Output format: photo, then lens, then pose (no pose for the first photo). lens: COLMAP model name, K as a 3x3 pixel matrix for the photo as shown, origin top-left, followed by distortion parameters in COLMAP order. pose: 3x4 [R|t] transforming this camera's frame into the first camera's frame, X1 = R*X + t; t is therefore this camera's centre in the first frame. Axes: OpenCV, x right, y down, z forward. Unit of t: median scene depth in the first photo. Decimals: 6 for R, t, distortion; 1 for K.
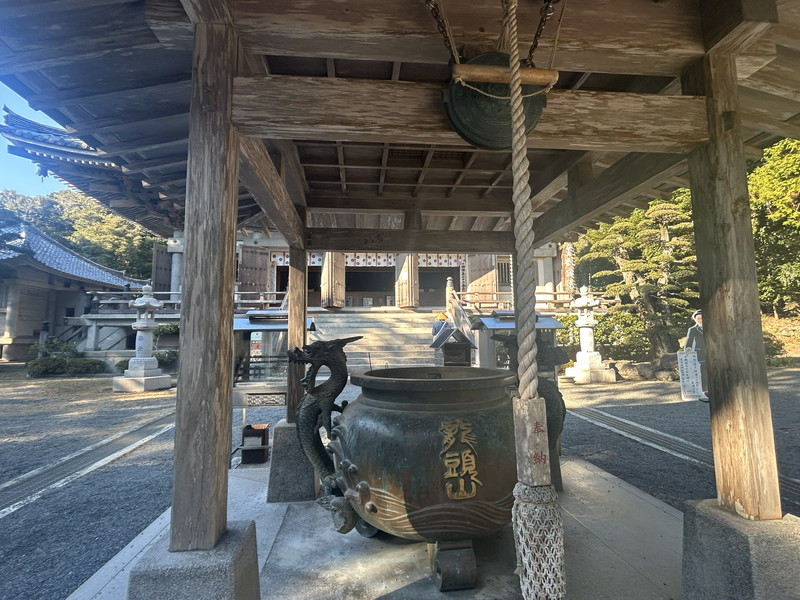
lens RADIAL K [[393.9, 0, 396.9], [0, 393.9, 296.7], [0, 0, 1]] dist [0.002287, -0.000580]
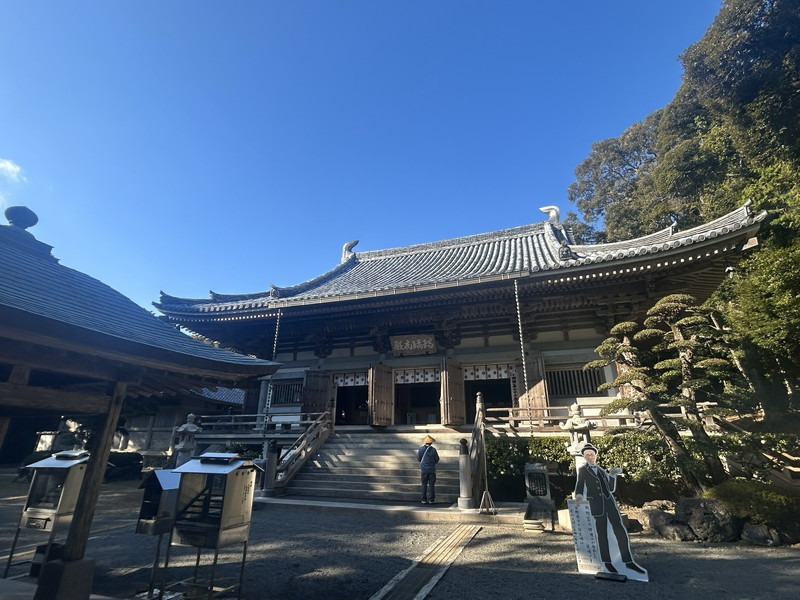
lens RADIAL K [[393.9, 0, 396.9], [0, 393.9, 296.7], [0, 0, 1]] dist [0.002287, -0.000580]
pose [[0.899809, -0.141304, -0.412767, 0.342106], [0.024644, 0.961049, -0.275277, -0.013582], [0.435587, 0.237525, 0.868243, 0.056737]]
